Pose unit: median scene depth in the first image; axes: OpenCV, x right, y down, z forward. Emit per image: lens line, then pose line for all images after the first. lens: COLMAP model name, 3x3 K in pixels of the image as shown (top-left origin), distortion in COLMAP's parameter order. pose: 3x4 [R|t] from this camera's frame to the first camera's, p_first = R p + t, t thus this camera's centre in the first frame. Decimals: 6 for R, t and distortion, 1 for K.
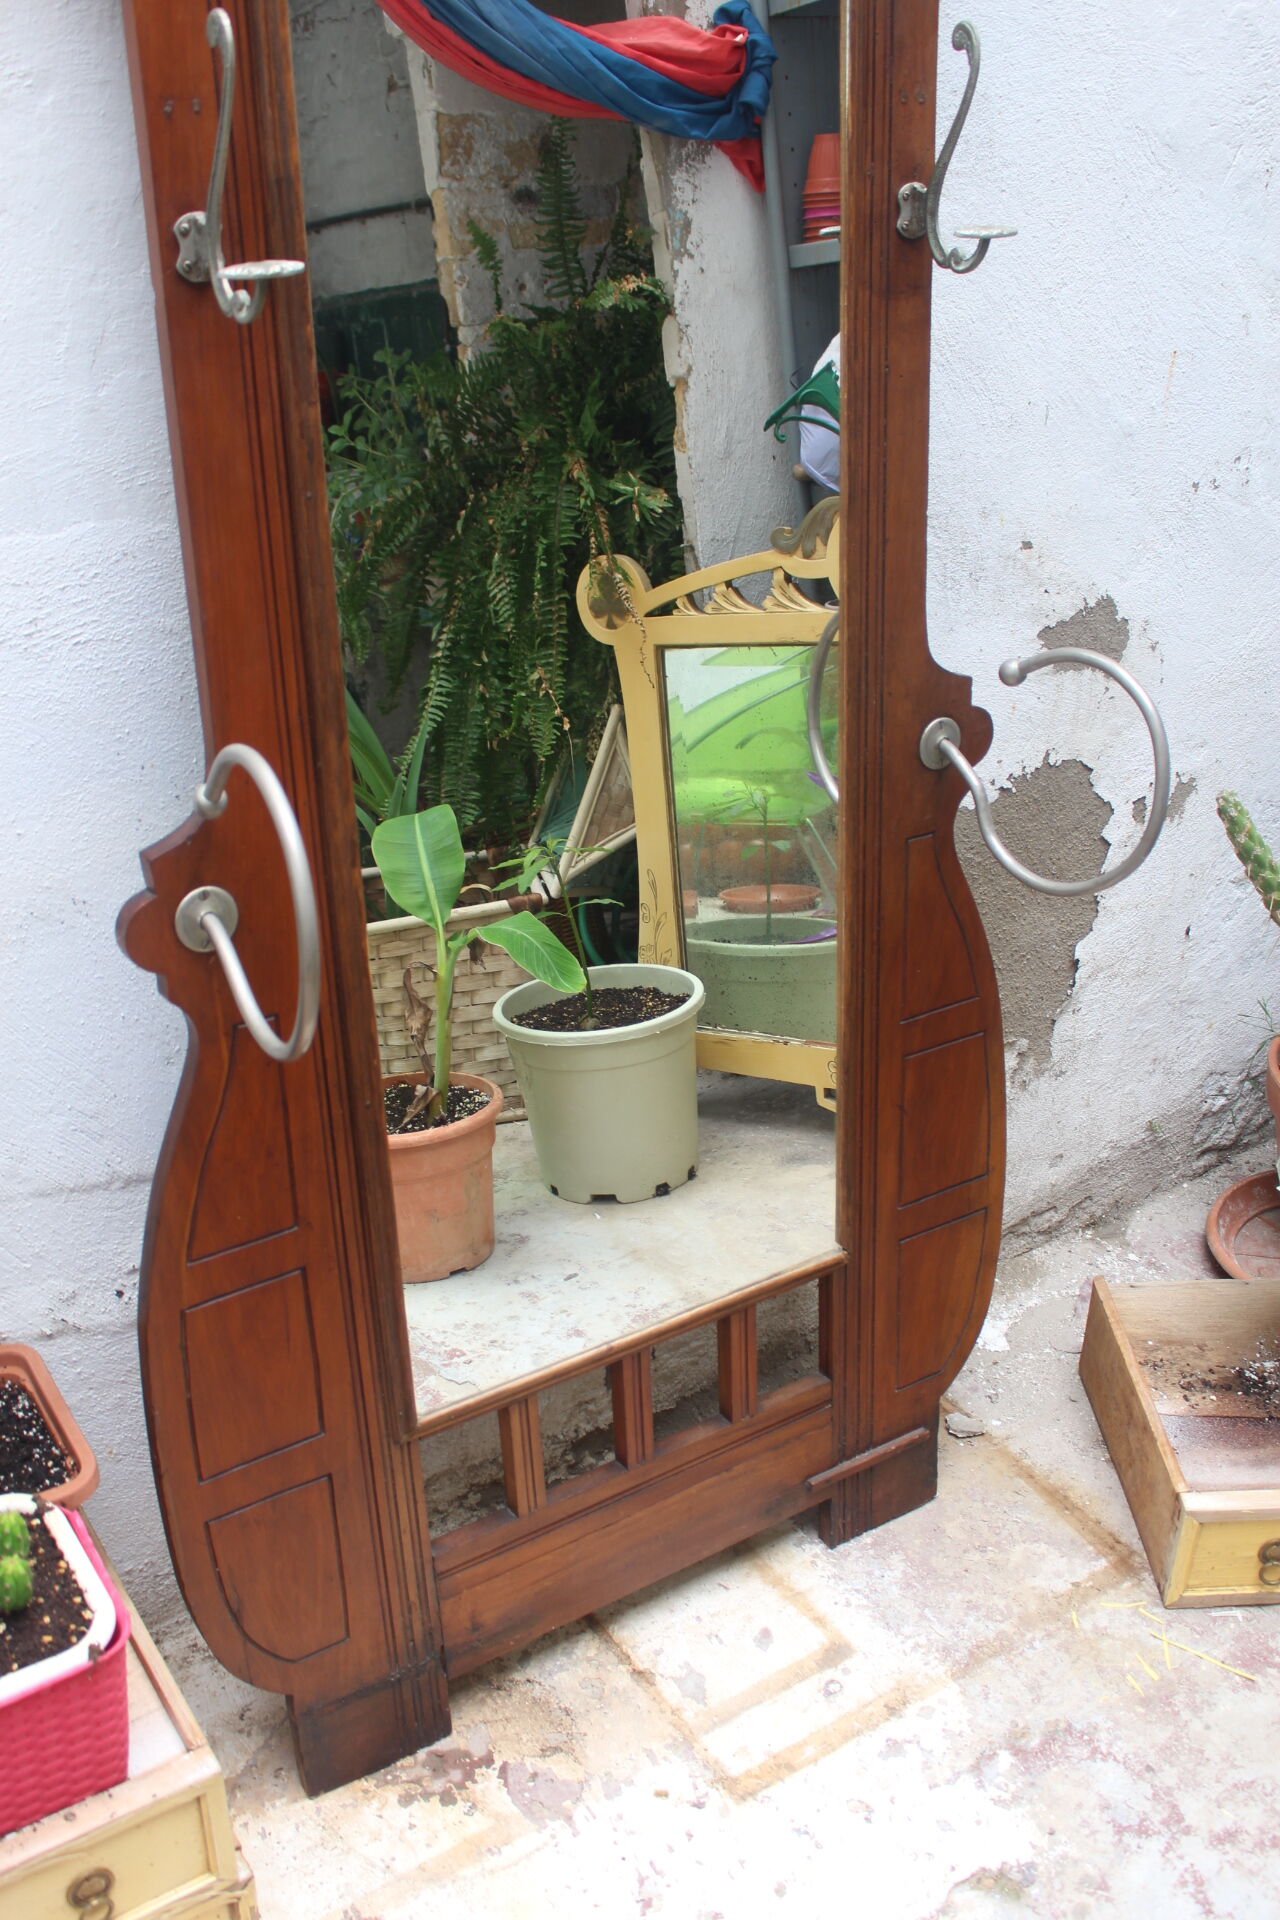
lens RADIAL K [[1892.5, 0, 640.0], [0, 1892.5, 960.0], [0, 0, 1]] dist [-0.148503, 0.143525]
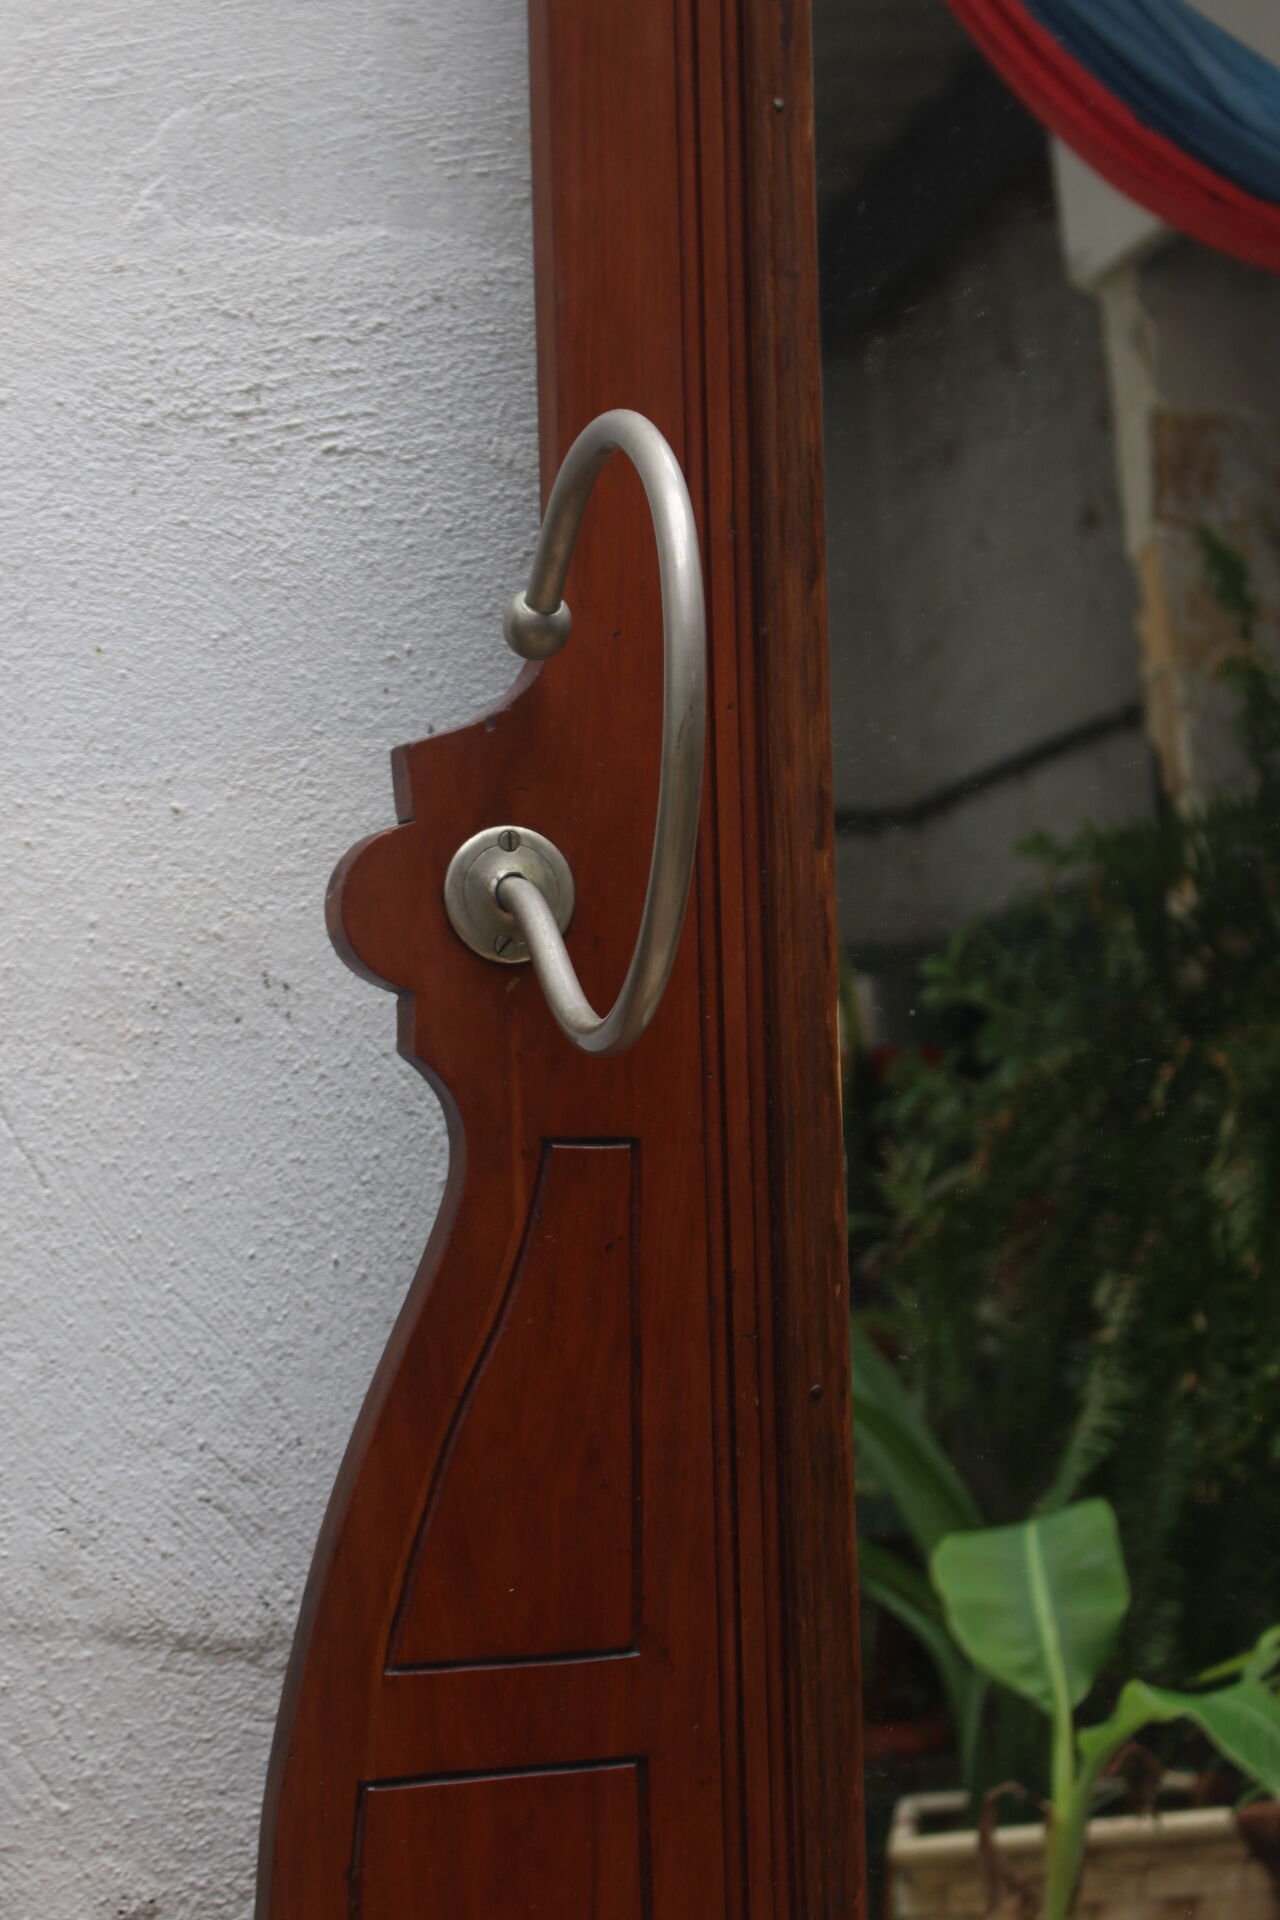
lens RADIAL K [[3761.5, 0, 640.0], [0, 3761.5, 960.0], [0, 0, 1]] dist [-0.048341, 0.248601]
pose [[0.968790, -0.001764, -0.247878, 0.031537], [-0.101211, 0.910010, -0.402042, 0.263995], [0.226281, 0.414582, 0.881430, 0.100368]]
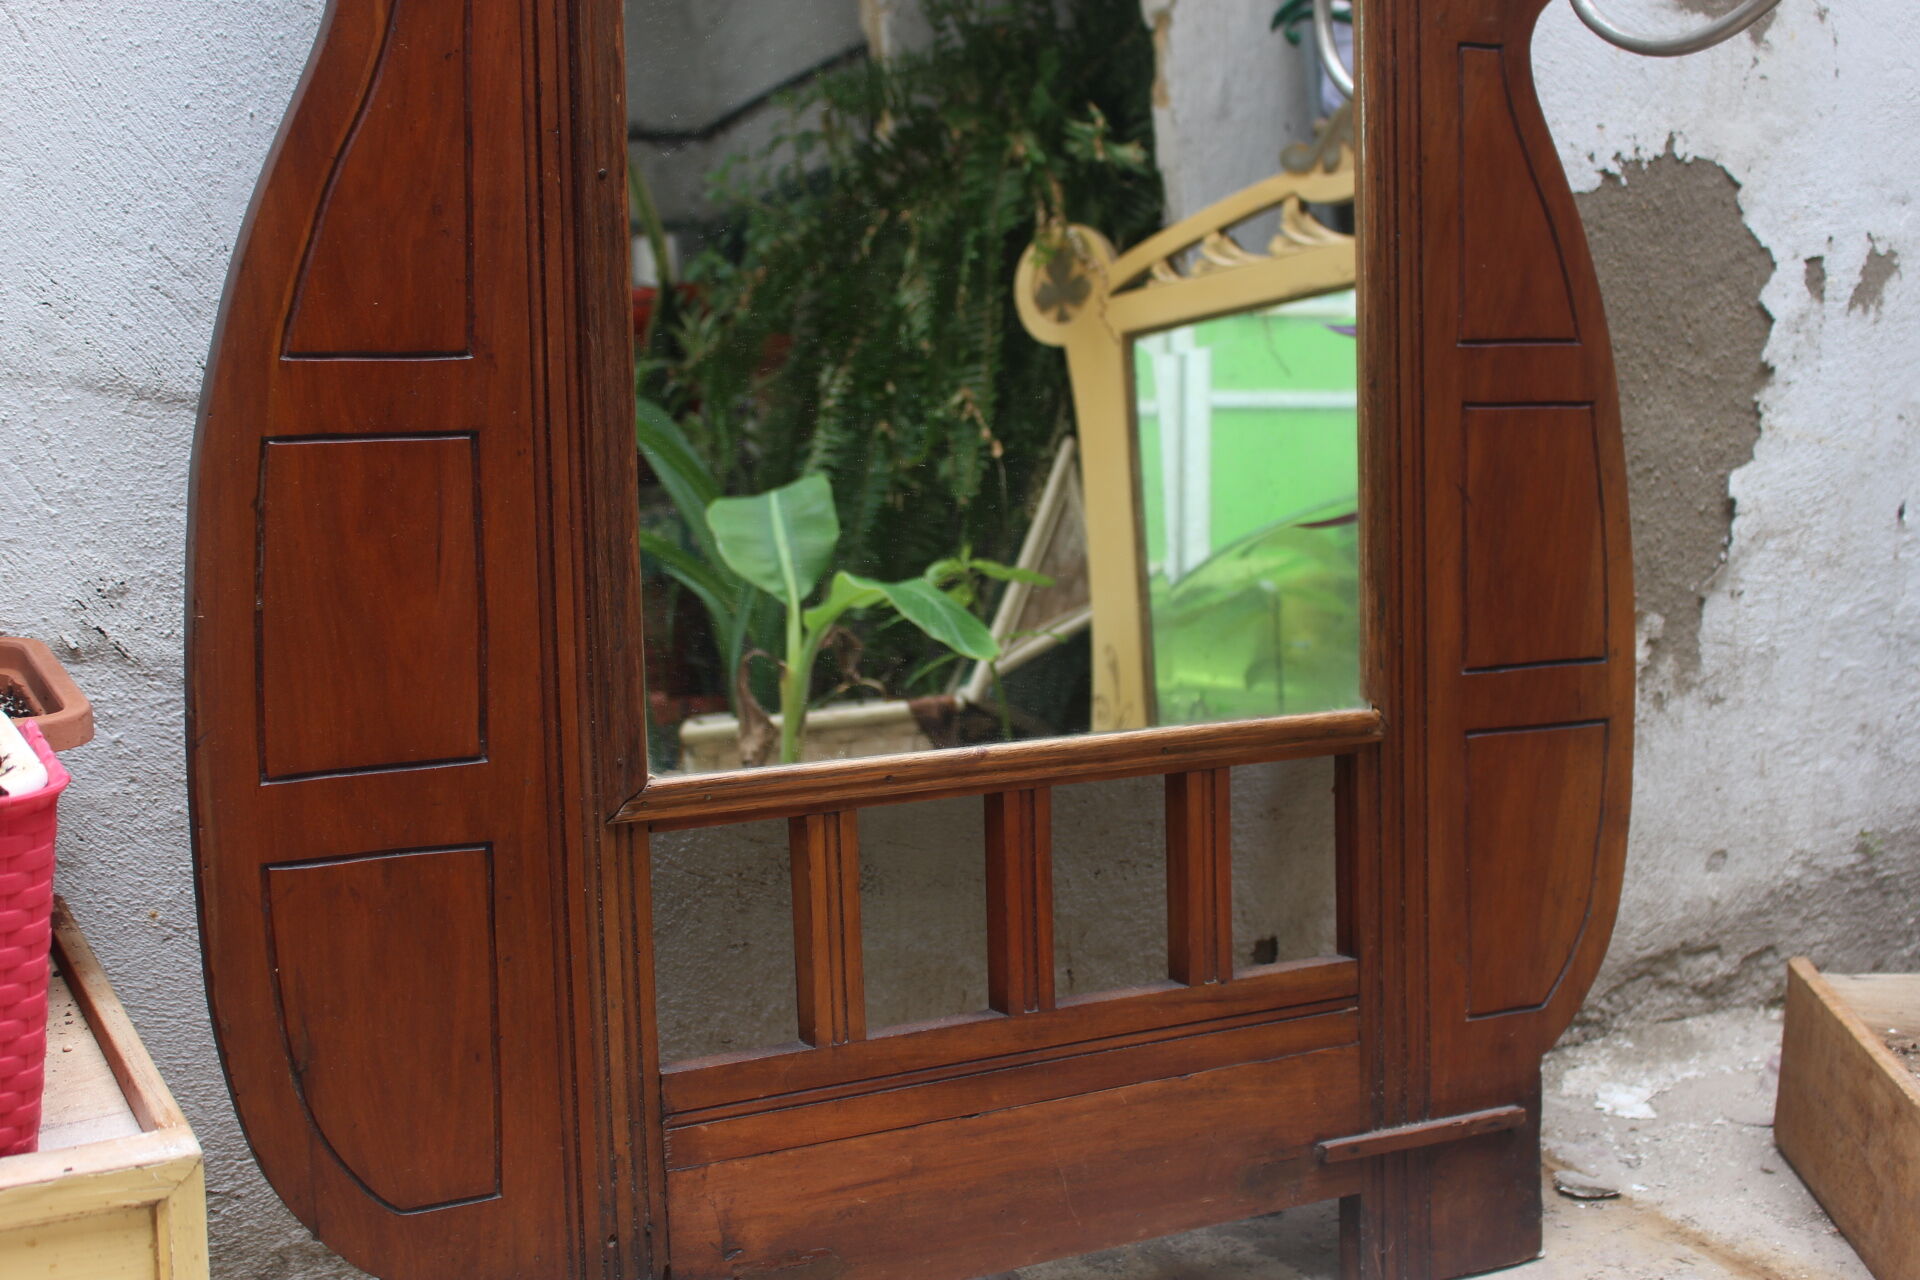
lens RADIAL K [[2453.9, 0, 960.0], [0, 2453.9, 640.0], [0, 0, 1]] dist [-0.143462, 0.268049]
pose [[0.996876, 0.020069, -0.076389, 0.030831], [-0.041957, 0.953986, -0.296902, 0.345406], [0.066915, 0.299180, 0.951848, 0.204832]]
